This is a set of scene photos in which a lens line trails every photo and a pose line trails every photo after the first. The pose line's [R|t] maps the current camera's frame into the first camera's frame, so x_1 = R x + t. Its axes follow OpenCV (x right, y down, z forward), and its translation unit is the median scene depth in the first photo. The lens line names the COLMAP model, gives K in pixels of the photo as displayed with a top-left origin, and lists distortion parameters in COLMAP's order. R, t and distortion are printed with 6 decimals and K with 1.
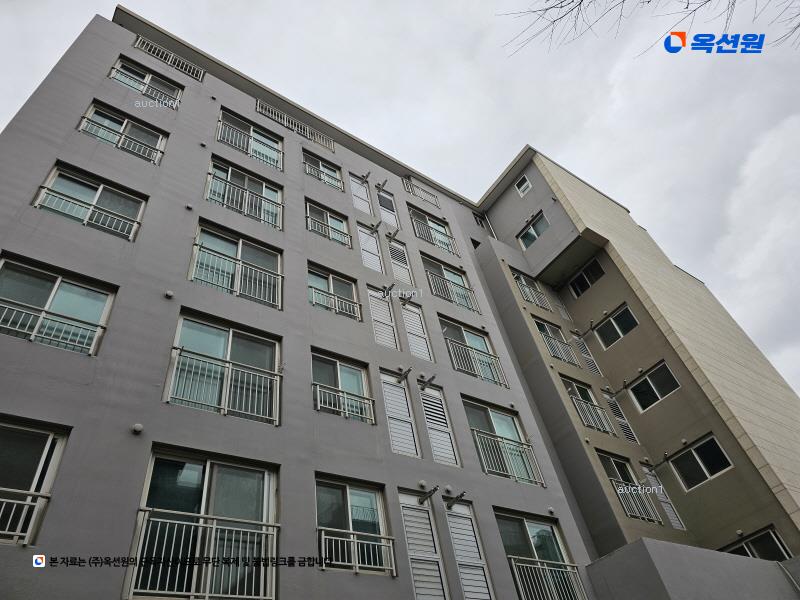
lens RADIAL K [[548.4, 0, 400.0], [0, 548.4, 300.0], [0, 0, 1]] dist [0.088189, -0.075281]
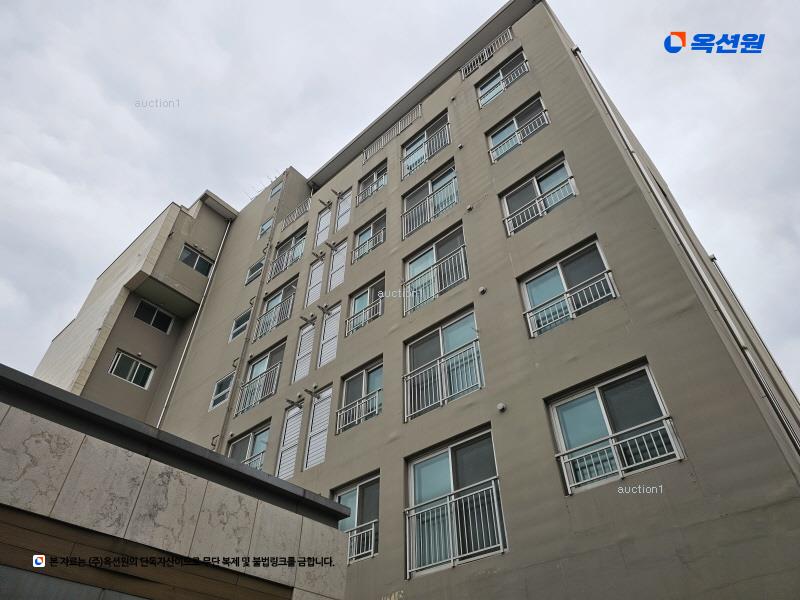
lens RADIAL K [[524.1, 0, 385.6], [0, 524.1, 303.5], [0, 0, 1]] dist [0.072354, -0.064377]
pose [[0.208775, -0.542464, -0.813723, 0.476329], [0.682167, 0.676989, -0.276289, 0.200336], [0.700758, -0.497412, 0.511389, 0.316936]]
